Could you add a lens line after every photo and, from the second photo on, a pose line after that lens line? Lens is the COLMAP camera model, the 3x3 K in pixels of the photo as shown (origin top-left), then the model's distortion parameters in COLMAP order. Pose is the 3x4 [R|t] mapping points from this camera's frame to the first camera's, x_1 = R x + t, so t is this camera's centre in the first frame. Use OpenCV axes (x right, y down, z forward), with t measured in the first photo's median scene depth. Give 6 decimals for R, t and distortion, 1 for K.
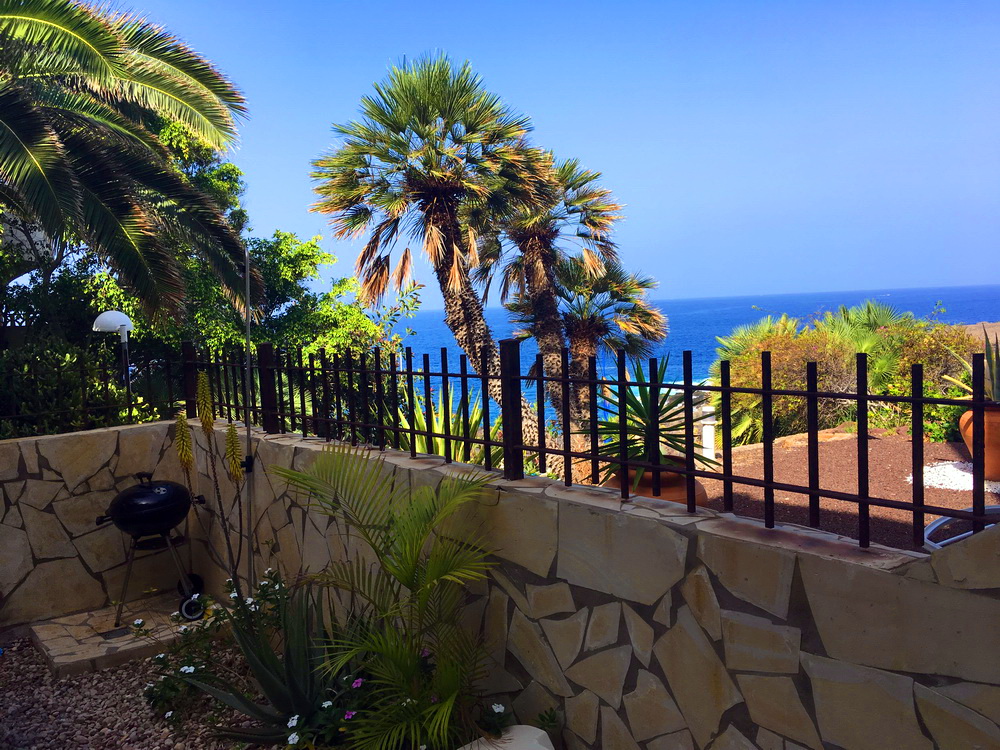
lens RADIAL K [[851.7, 0, 497.8], [0, 851.7, 374.7], [0, 0, 1]] dist [0.069974, -0.110444]
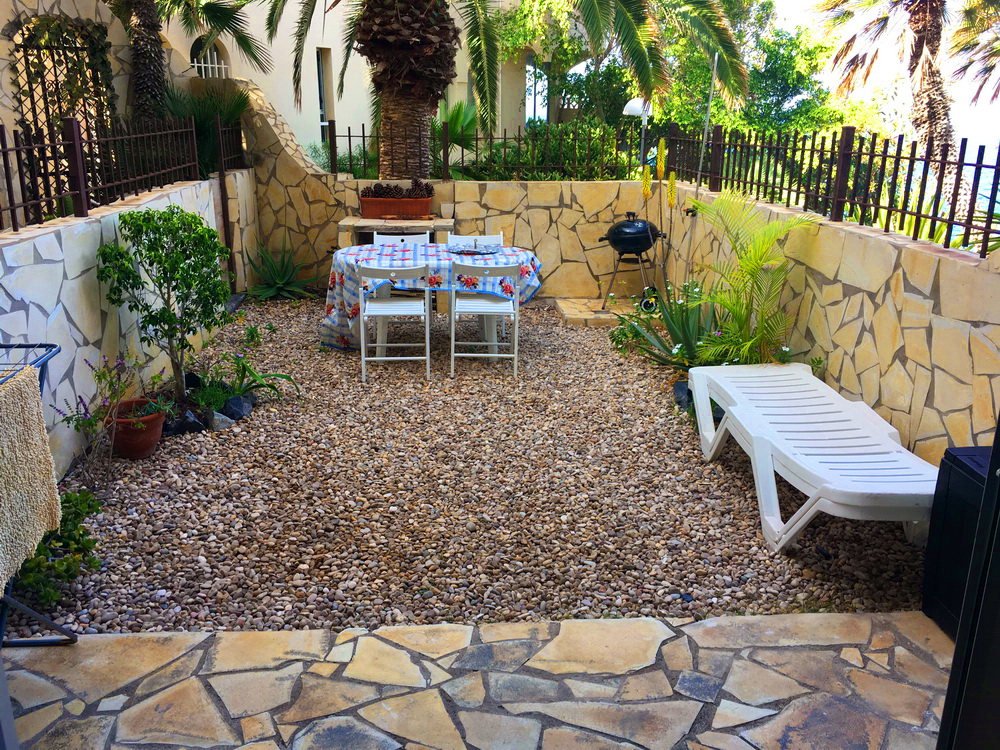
lens RADIAL K [[851.7, 0, 497.8], [0, 851.7, 374.7], [0, 0, 1]] dist [0.069974, -0.110444]
pose [[0.828408, 0.210046, -0.519250, 0.227876], [-0.085119, 0.963467, 0.253941, 0.028418], [0.553619, -0.166168, 0.816023, -0.389135]]
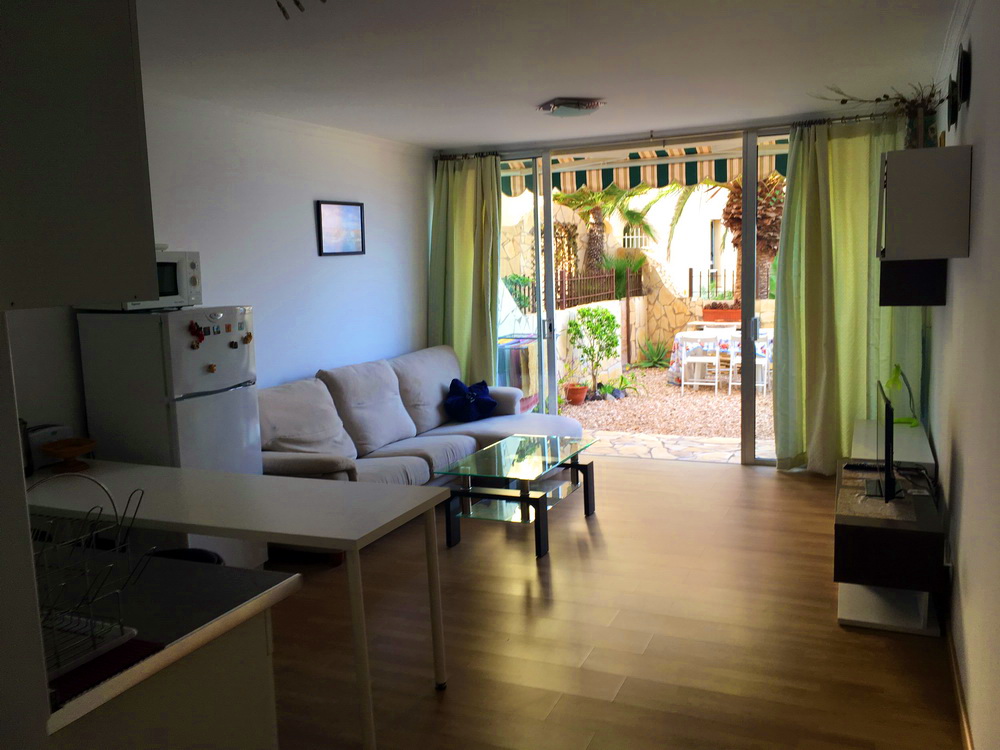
lens RADIAL K [[851.7, 0, 497.8], [0, 851.7, 374.7], [0, 0, 1]] dist [0.069974, -0.110444]
pose [[0.472930, 0.136180, -0.870513, 1.180202], [-0.057491, 0.990648, 0.123740, 0.040120], [0.879223, -0.008473, 0.476336, -1.036463]]
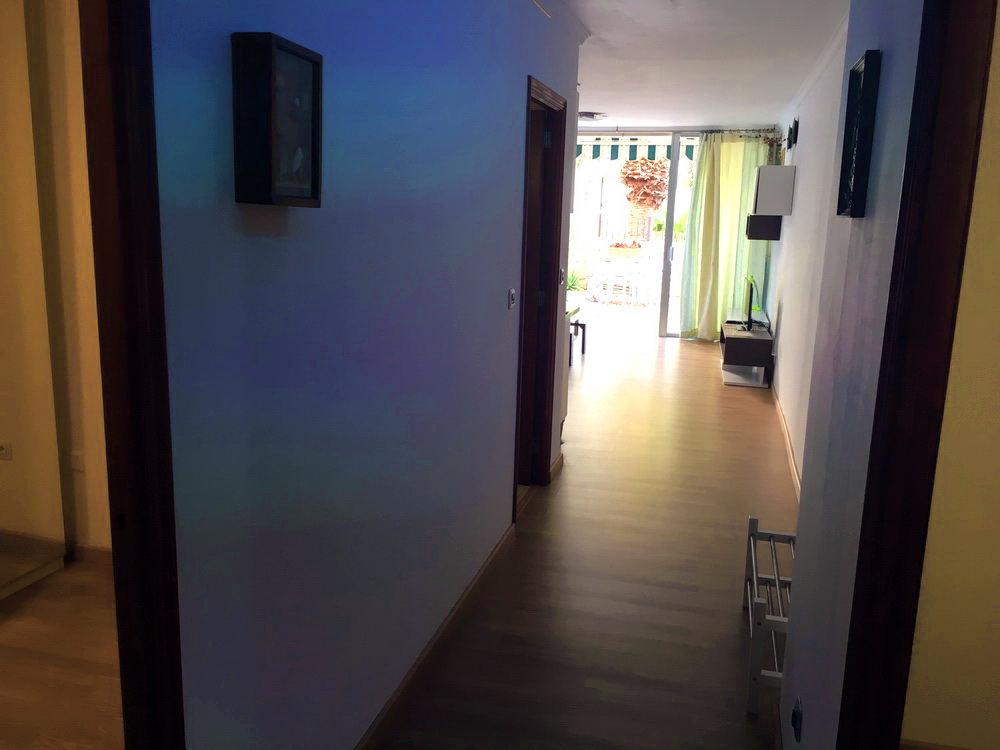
lens RADIAL K [[851.7, 0, 497.8], [0, 851.7, 374.7], [0, 0, 1]] dist [0.069974, -0.110444]
pose [[0.606956, 0.210487, -0.766355, 1.661223], [-0.116736, 0.977442, 0.176009, 0.079274], [0.786115, -0.017369, 0.617836, -1.737979]]
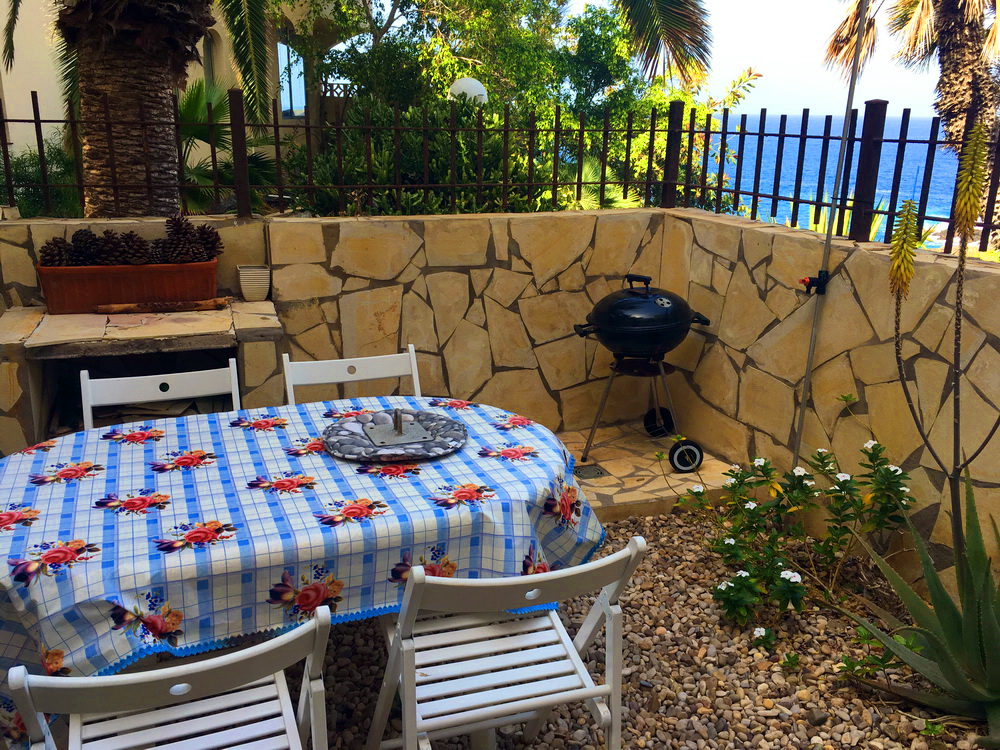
lens RADIAL K [[851.7, 0, 497.8], [0, 851.7, 374.7], [0, 0, 1]] dist [0.069974, -0.110444]
pose [[0.956528, 0.142750, -0.254318, -0.322786], [-0.082873, 0.969115, 0.232269, 0.034011], [0.279620, -0.201096, 0.938815, 0.239109]]
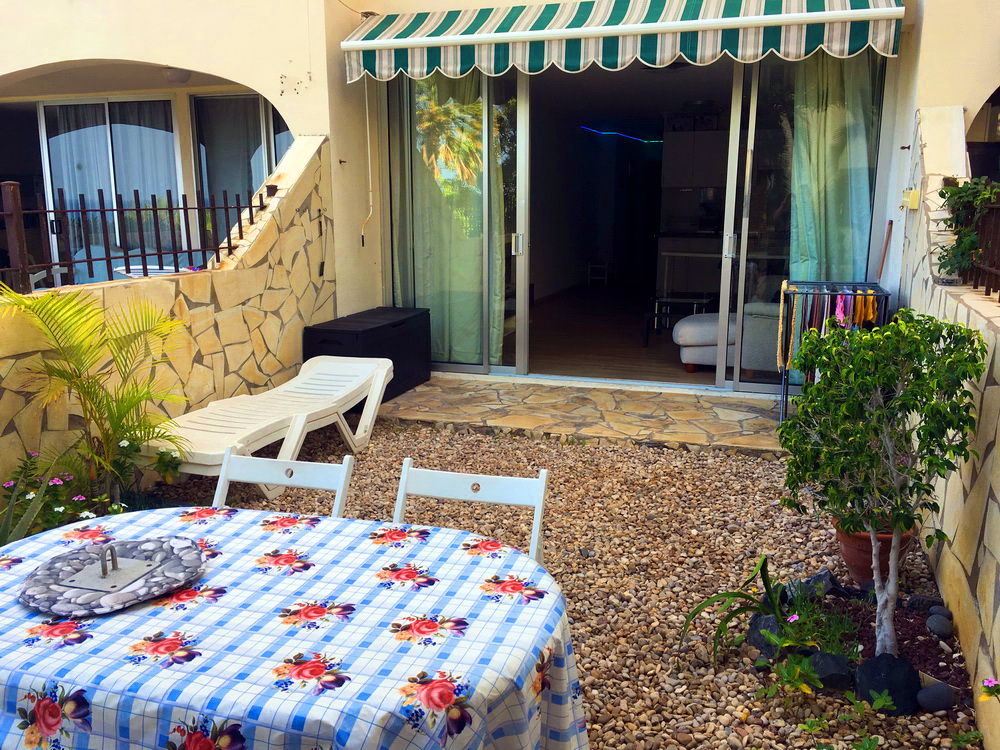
lens RADIAL K [[851.7, 0, 497.8], [0, 851.7, 374.7], [0, 0, 1]] dist [0.069974, -0.110444]
pose [[-0.549453, -0.127212, 0.825783, -0.876503], [0.091348, 0.973270, 0.210713, 0.019815], [-0.830516, 0.191211, -0.523146, 0.672143]]
